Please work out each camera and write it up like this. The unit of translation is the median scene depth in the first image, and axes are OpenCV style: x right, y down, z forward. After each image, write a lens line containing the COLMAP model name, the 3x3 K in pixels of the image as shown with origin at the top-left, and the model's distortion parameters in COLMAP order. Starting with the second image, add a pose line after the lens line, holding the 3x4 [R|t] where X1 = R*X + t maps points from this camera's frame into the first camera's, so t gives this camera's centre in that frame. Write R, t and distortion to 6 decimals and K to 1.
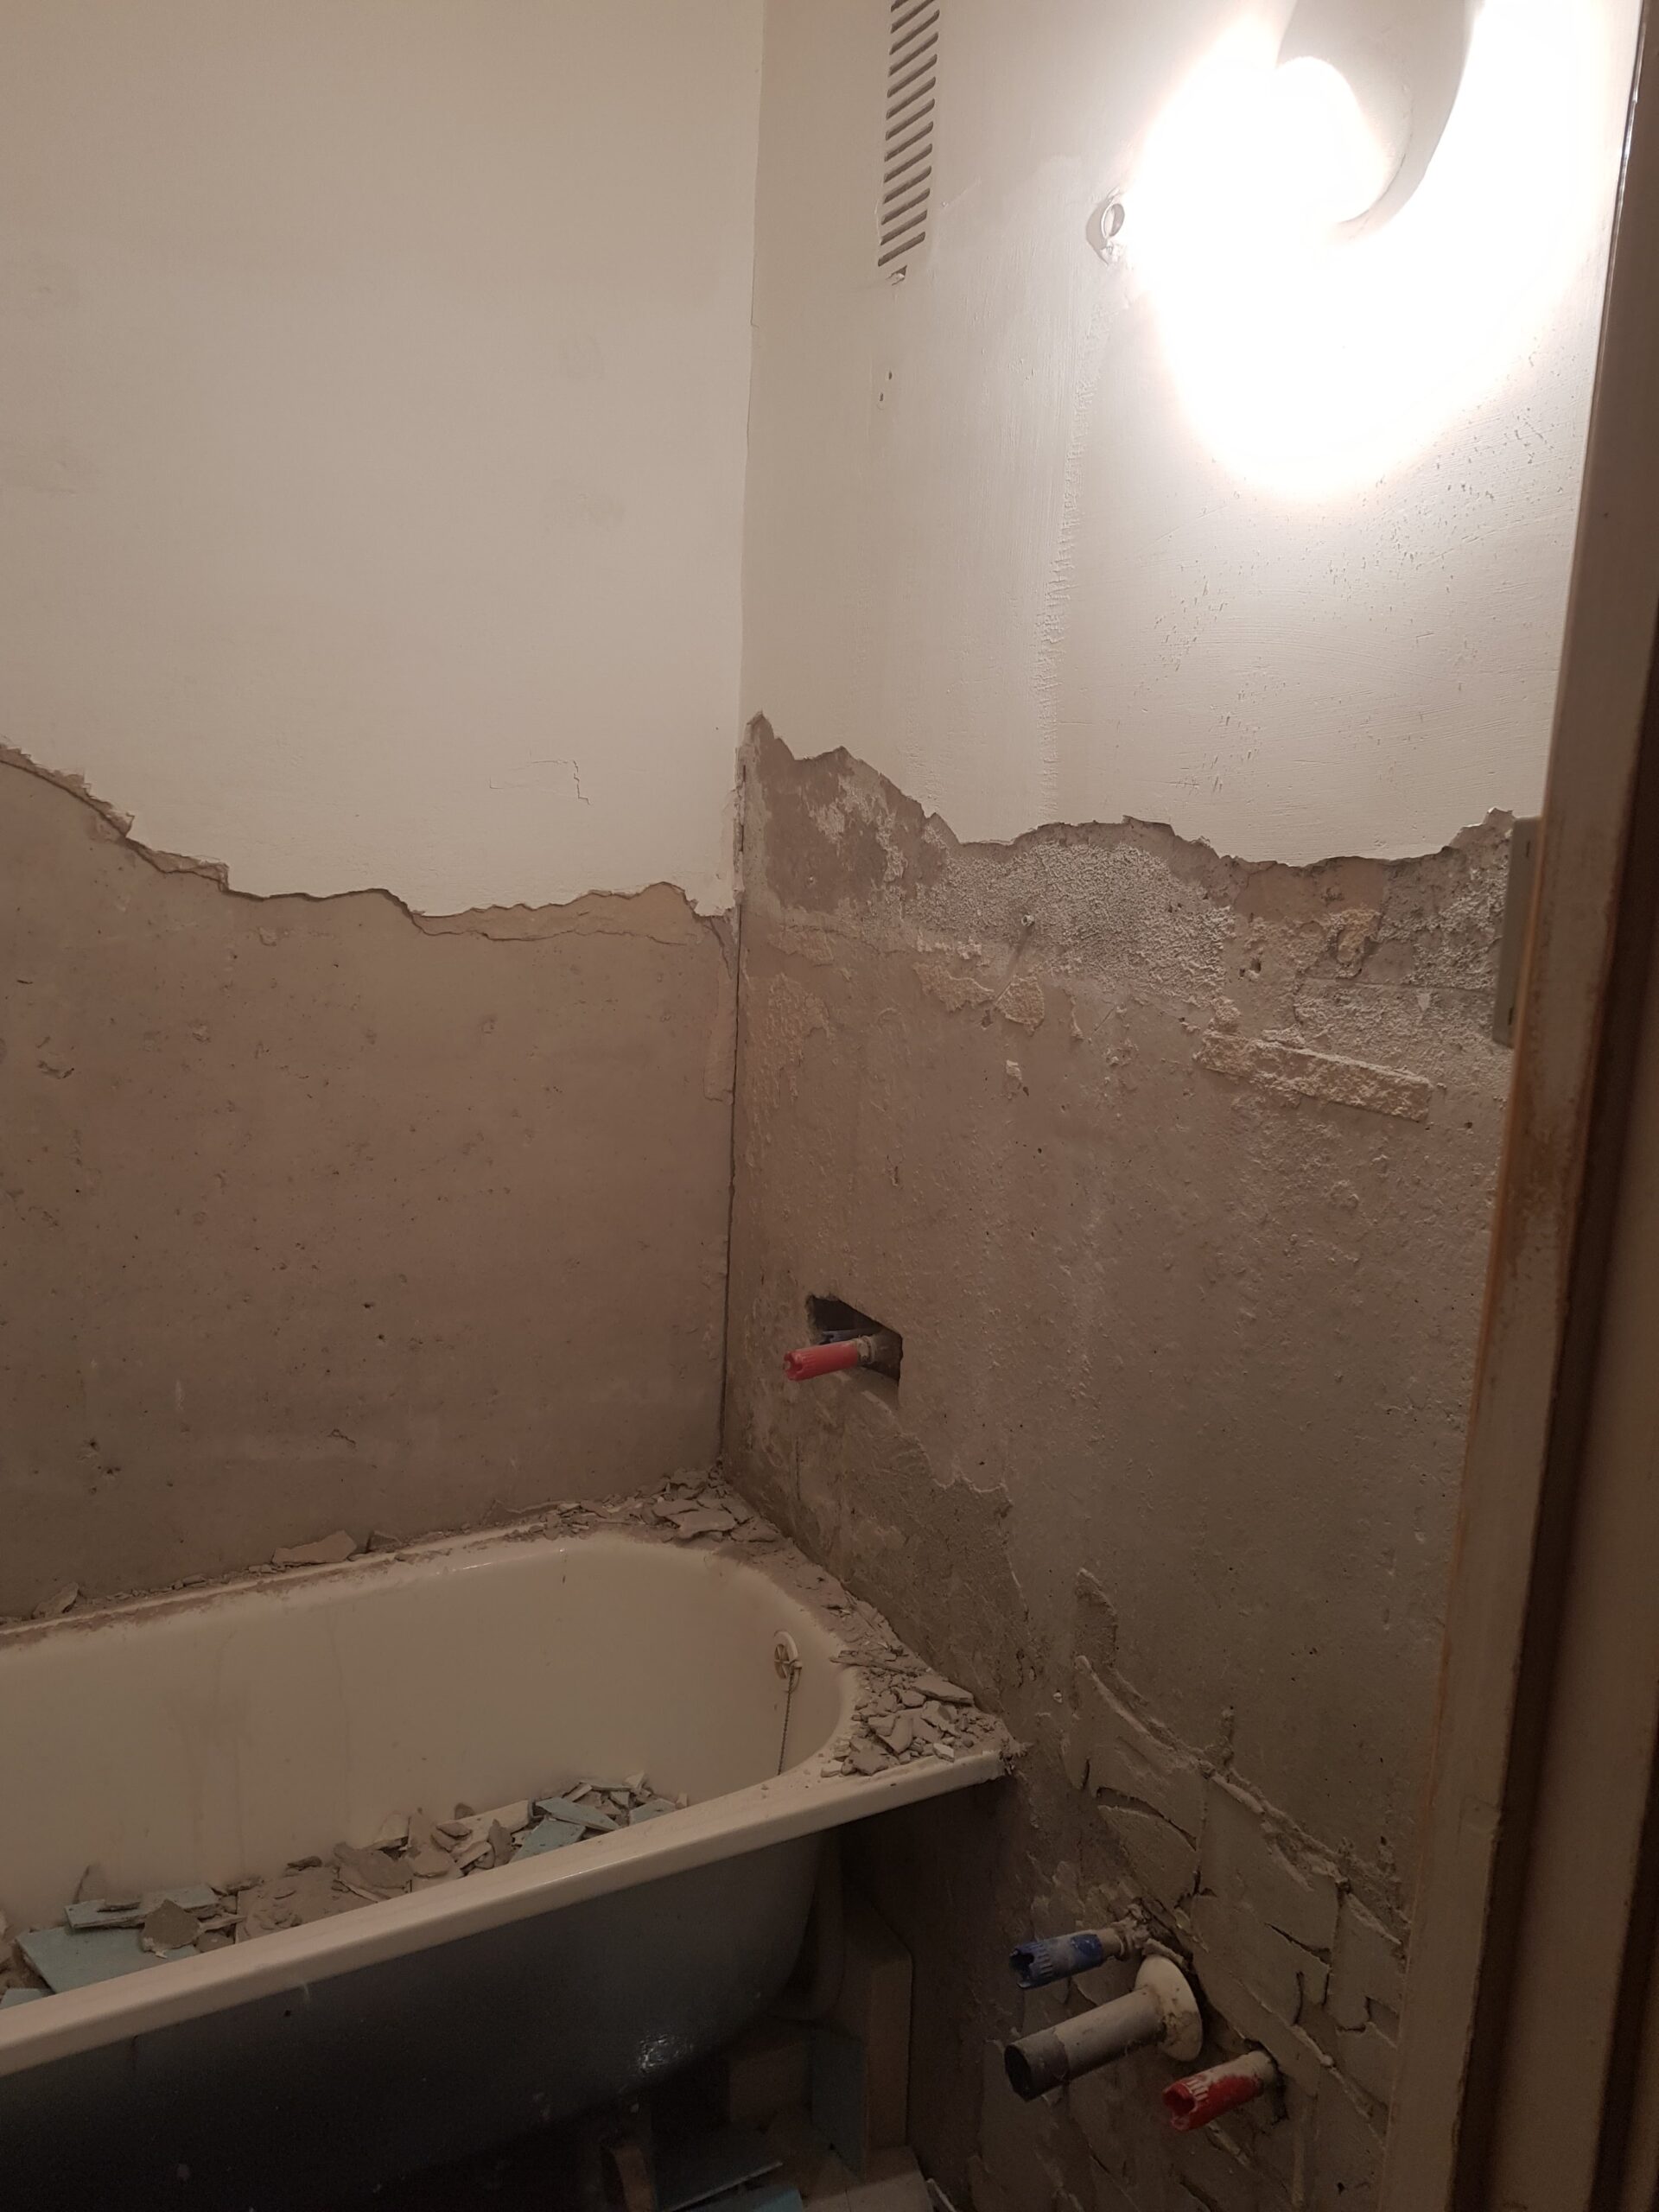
lens RADIAL K [[1706.9, 0, 829.5], [0, 1706.9, 1106.0], [0, 0, 1]] dist [0.056862, -0.067171]
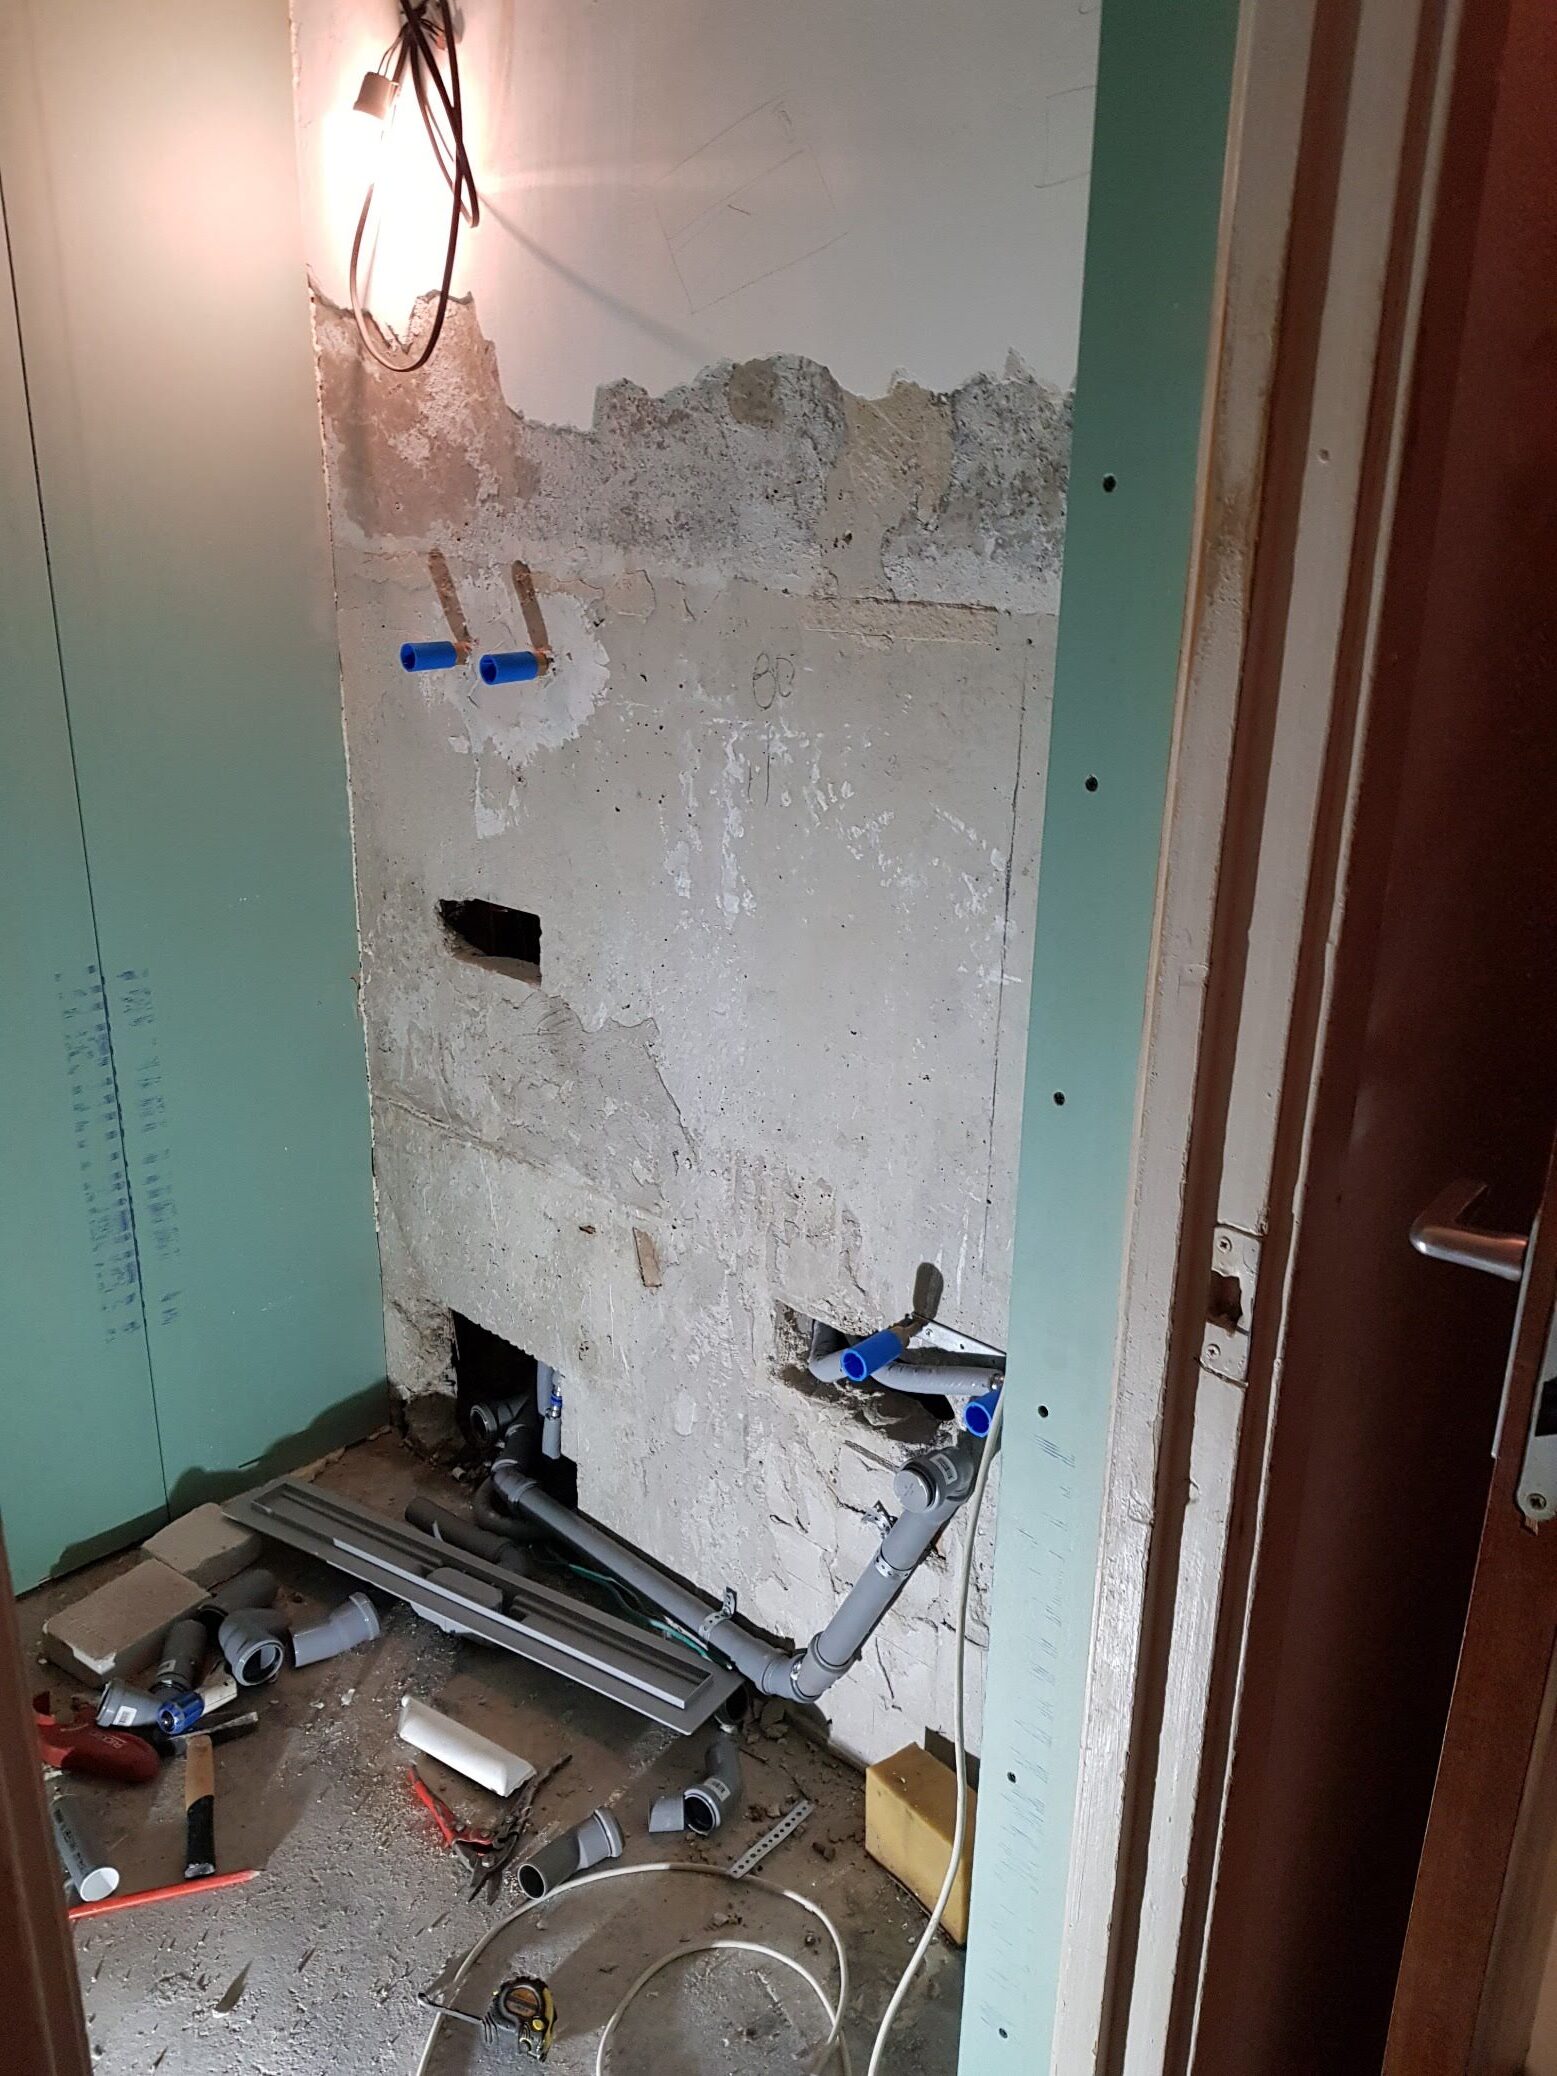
lens RADIAL K [[1589.9, 0, 778.5], [0, 1589.9, 1038.0], [0, 0, 1]] dist [0.130358, -0.221563]
pose [[0.950974, -0.125918, 0.282477, -0.226989], [0.085059, 0.984628, 0.152557, 0.126260], [-0.297344, -0.121051, 0.947065, -0.148842]]
